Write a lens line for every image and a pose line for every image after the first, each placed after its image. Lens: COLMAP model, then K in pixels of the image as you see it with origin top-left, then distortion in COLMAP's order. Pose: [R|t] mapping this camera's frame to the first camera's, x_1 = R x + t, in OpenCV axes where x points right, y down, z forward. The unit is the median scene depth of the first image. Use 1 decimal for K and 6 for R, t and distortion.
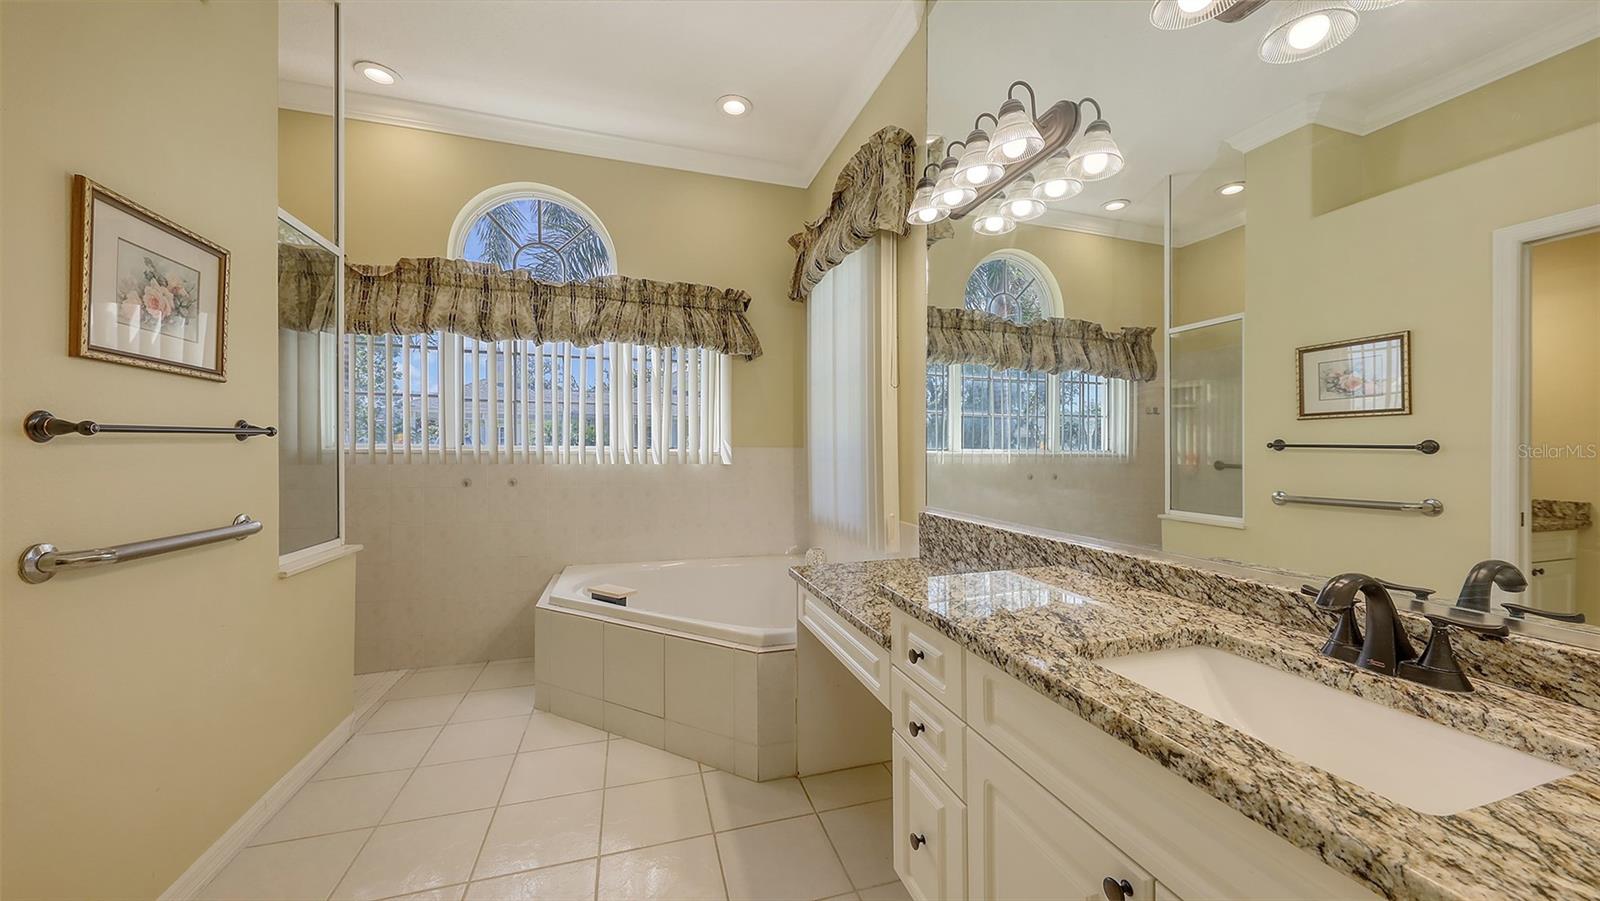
lens RADIAL K [[554.1, 0, 801.3], [0, 554.1, 461.5], [0, 0, 1]] dist [-0.000819, -0.000124]
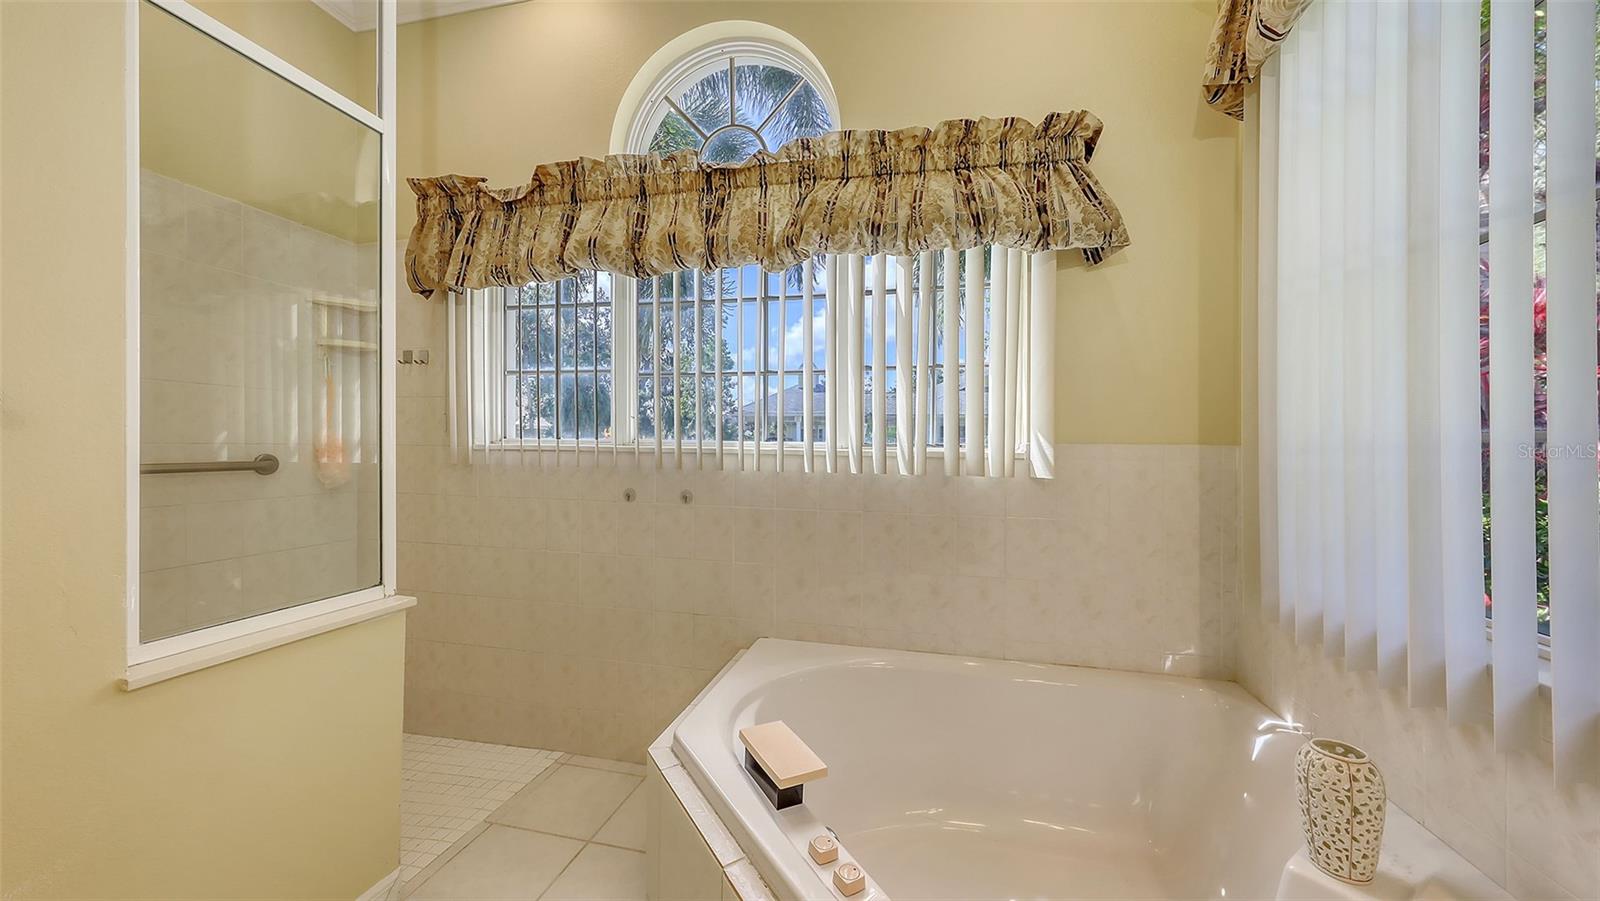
lens RADIAL K [[555.4, 0, 807.2], [0, 555.4, 443.7], [0, 0, 1]] dist [0.007030, -0.002504]
pose [[0.868461, 0.000783, -0.495758, -0.078800], [-0.018010, 0.999389, -0.029970, -0.008087], [0.495431, 0.034957, 0.867944, 0.511158]]
